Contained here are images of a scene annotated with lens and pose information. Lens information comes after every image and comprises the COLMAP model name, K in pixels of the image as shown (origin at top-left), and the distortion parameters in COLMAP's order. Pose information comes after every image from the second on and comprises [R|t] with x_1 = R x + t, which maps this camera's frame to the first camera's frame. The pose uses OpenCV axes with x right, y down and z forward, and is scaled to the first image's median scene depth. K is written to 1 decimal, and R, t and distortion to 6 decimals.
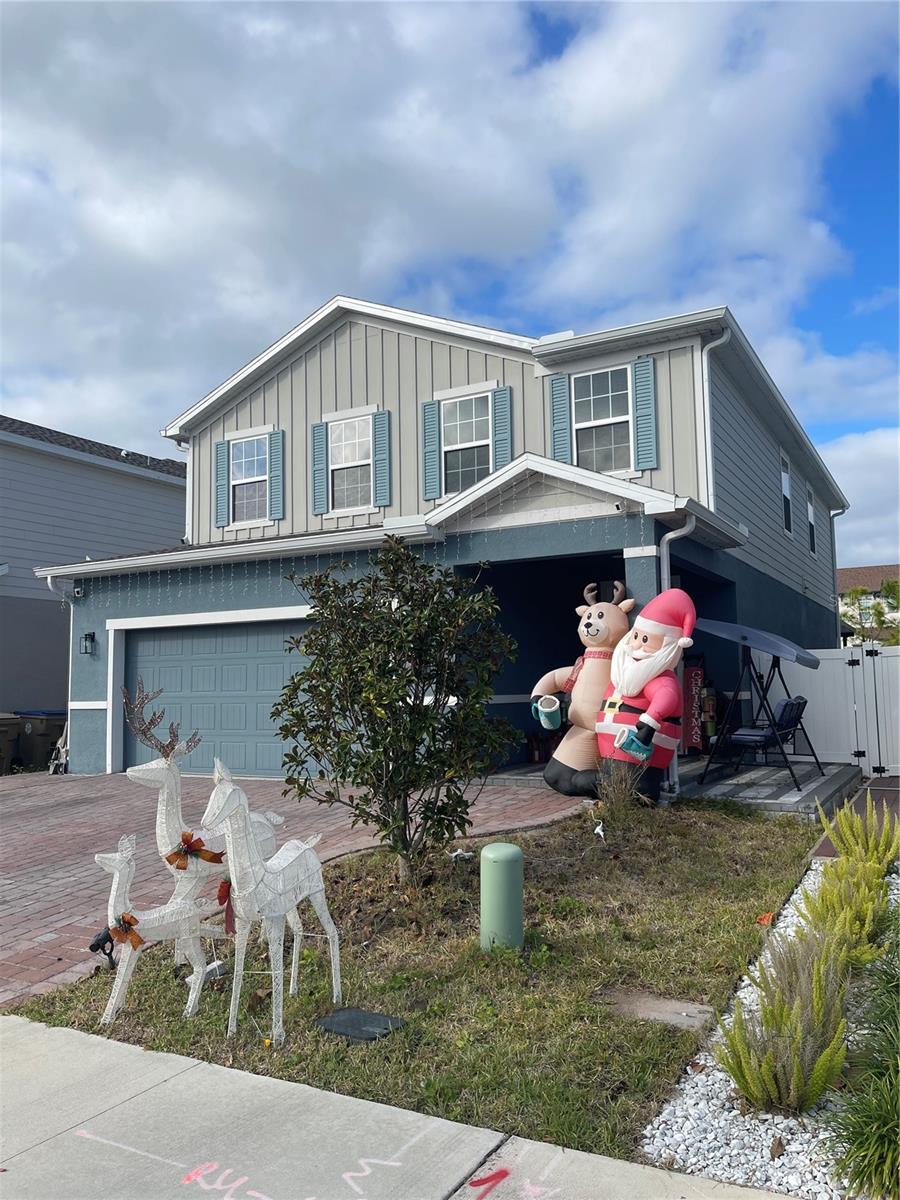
lens RADIAL K [[924.0, 0, 450.0], [0, 924.0, 600.0], [0, 0, 1]] dist [0.041570, -0.001234]
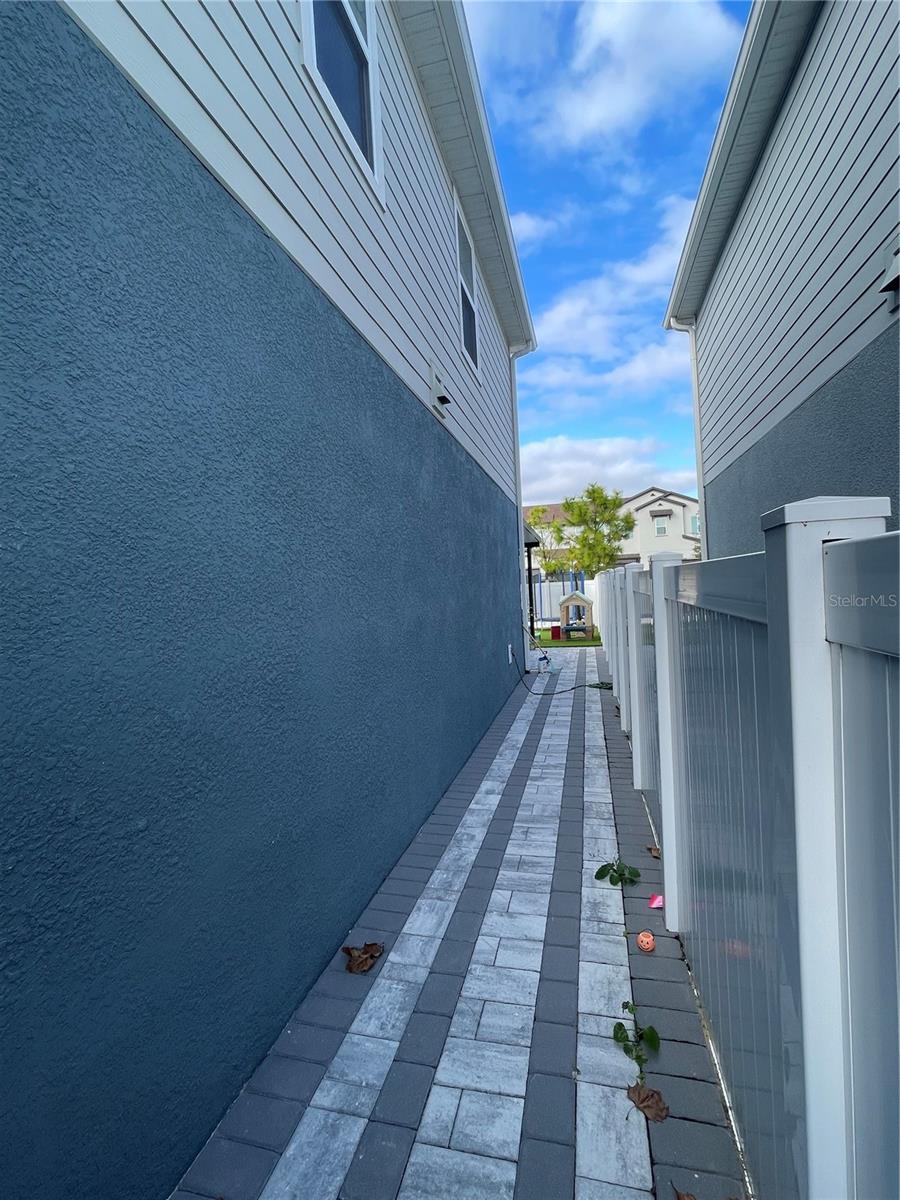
lens RADIAL K [[584.7, 0, 447.7], [0, 584.7, 594.5], [0, 0, 1]] dist [0.004868, -0.021605]
pose [[0.962409, -0.021268, 0.270772, 0.257546], [-0.005049, 0.995356, 0.096127, 0.032661], [-0.271559, -0.093881, 0.957832, 0.617452]]
